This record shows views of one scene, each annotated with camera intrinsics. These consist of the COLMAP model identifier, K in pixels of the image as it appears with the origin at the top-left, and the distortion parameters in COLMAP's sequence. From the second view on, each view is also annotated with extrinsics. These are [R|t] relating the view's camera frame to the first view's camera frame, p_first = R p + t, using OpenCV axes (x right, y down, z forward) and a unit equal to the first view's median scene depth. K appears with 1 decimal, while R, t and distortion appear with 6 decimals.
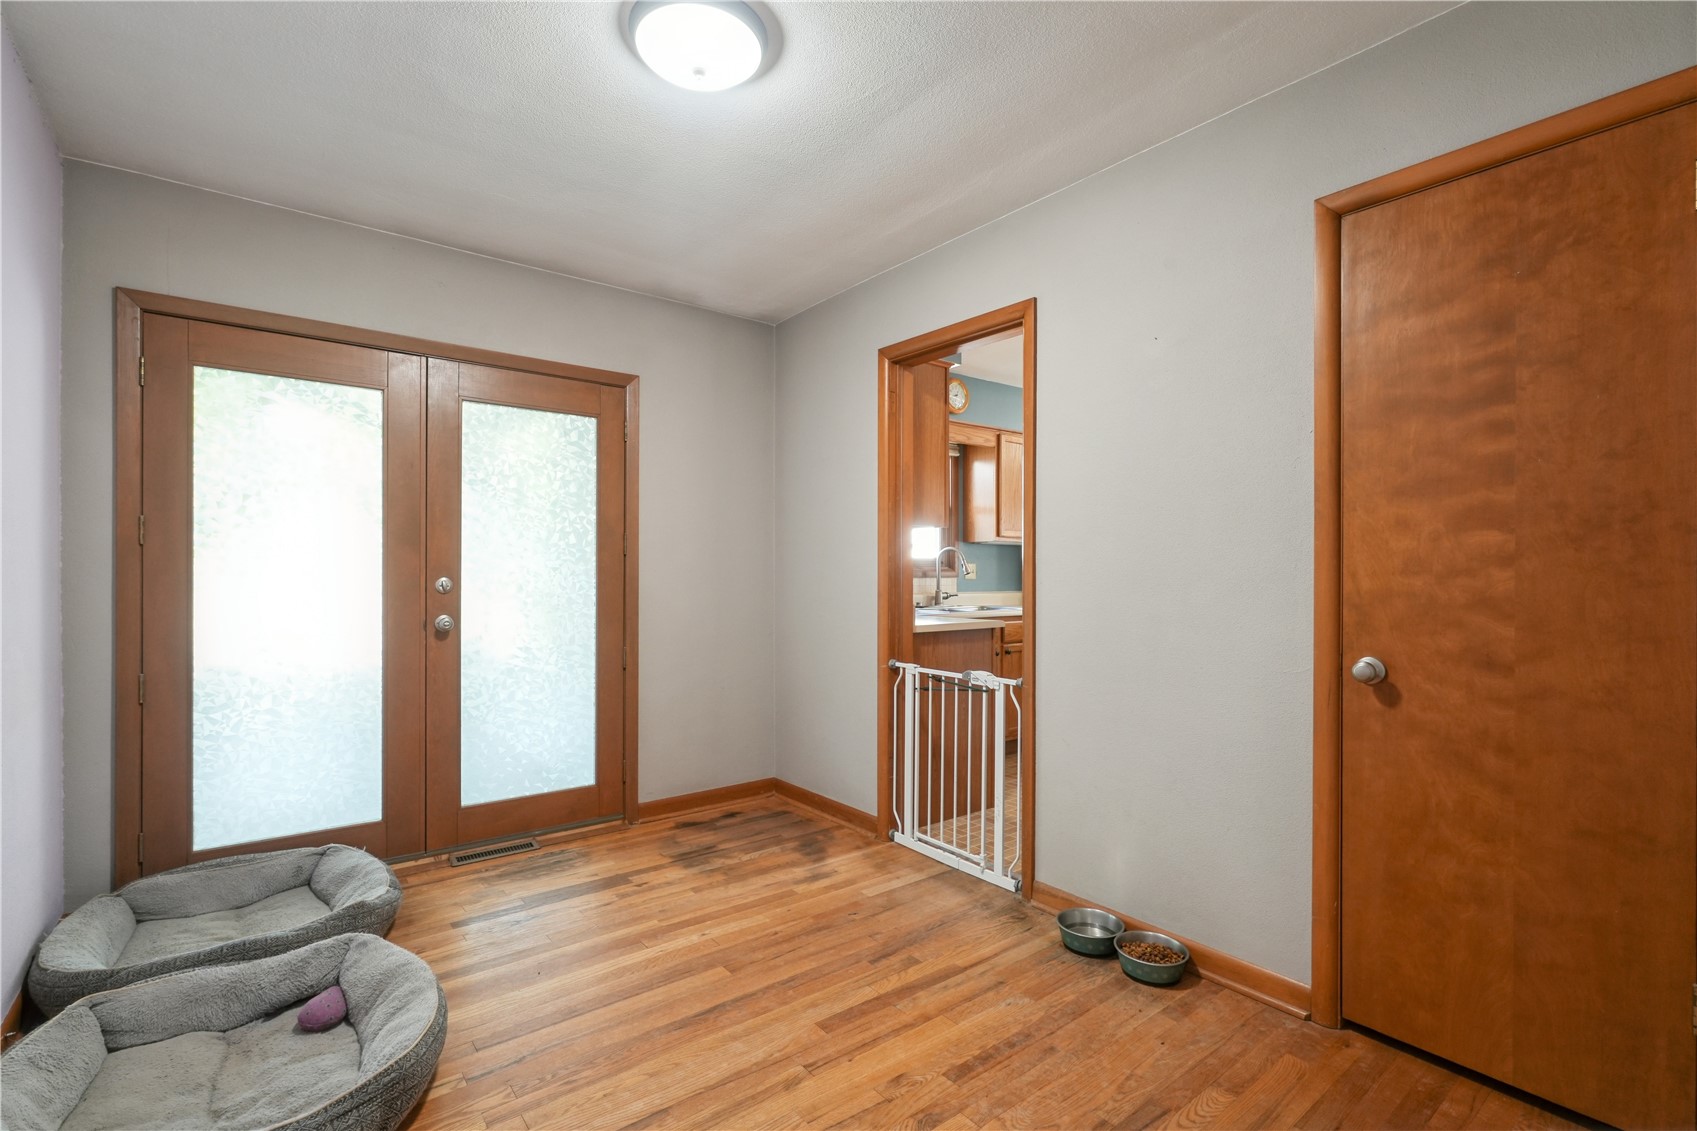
lens RADIAL K [[768.8, 0, 848.6], [0, 768.8, 567.7], [0, 0, 1]] dist [-0.009491, -0.001334]
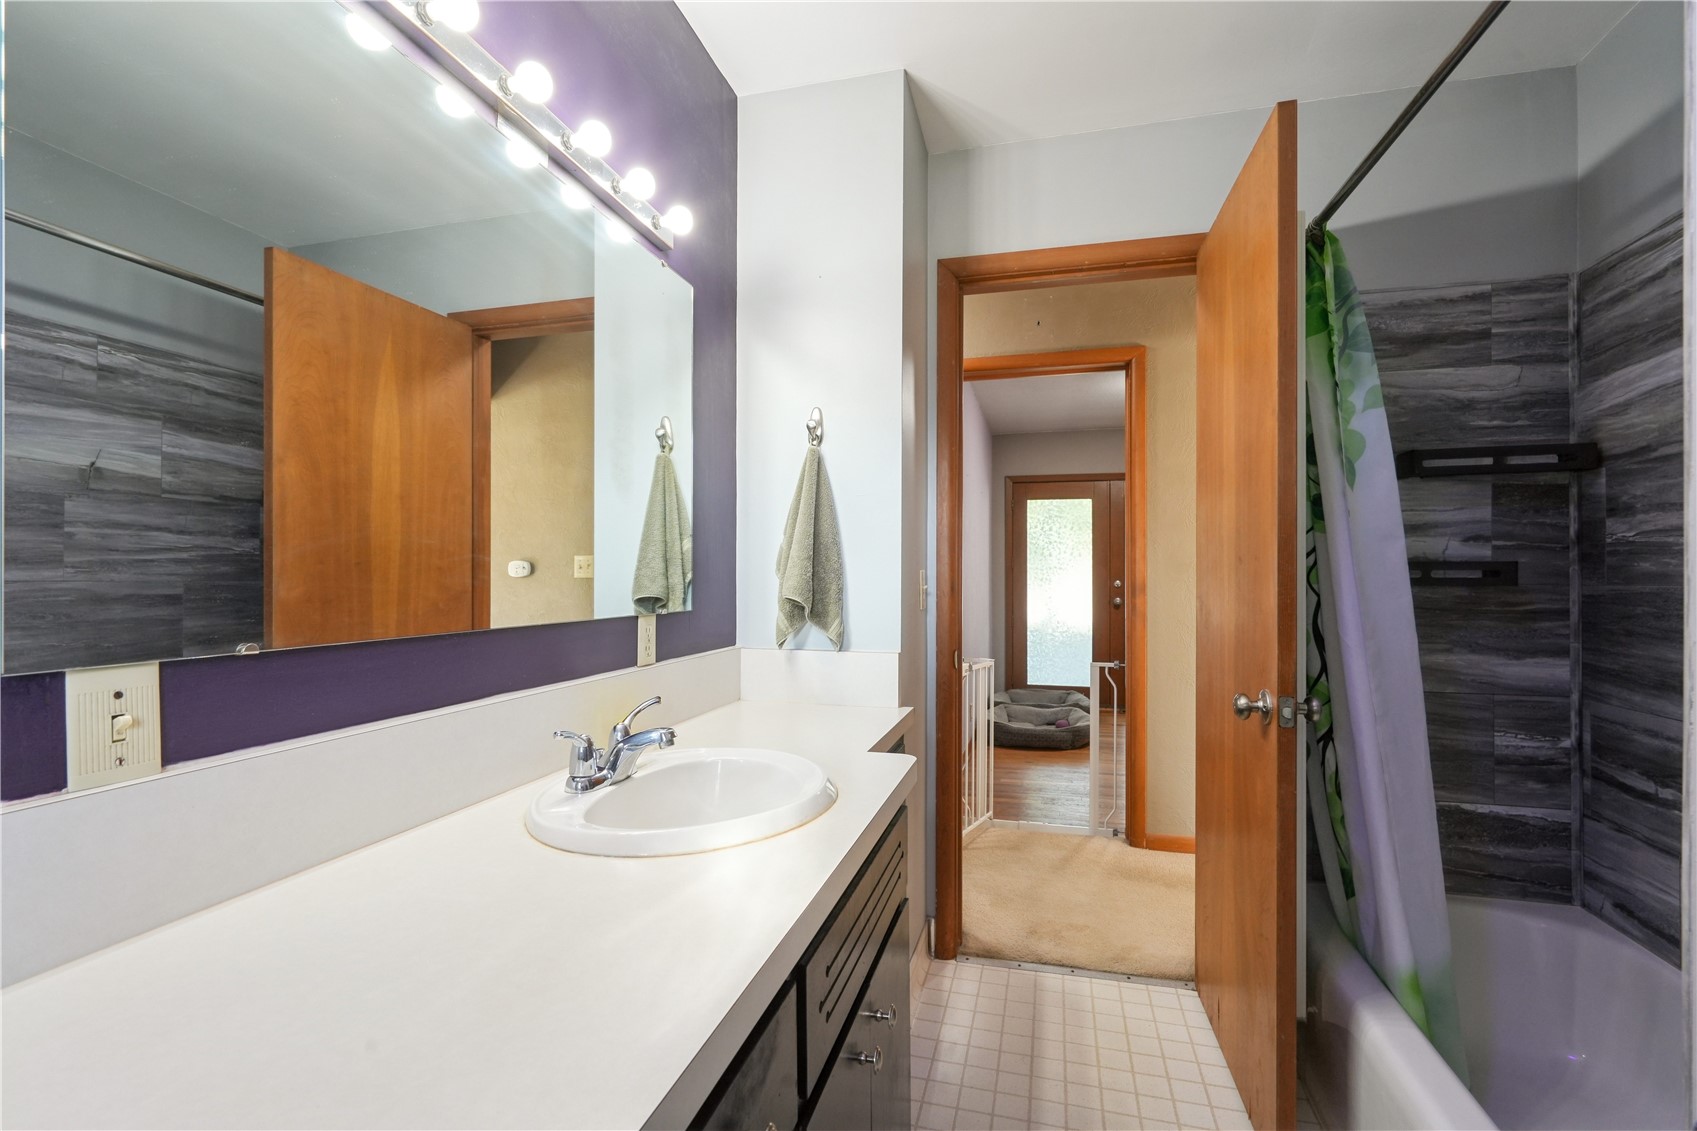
lens RADIAL K [[768.8, 0, 849.7], [0, 768.8, 570.6], [0, 0, 1]] dist [-0.009491, -0.001334]
pose [[0.590130, -0.002423, -0.807305, 2.021924], [0.001542, 0.999997, -0.001875, -0.036922], [0.807307, -0.000138, 0.590132, -2.339605]]
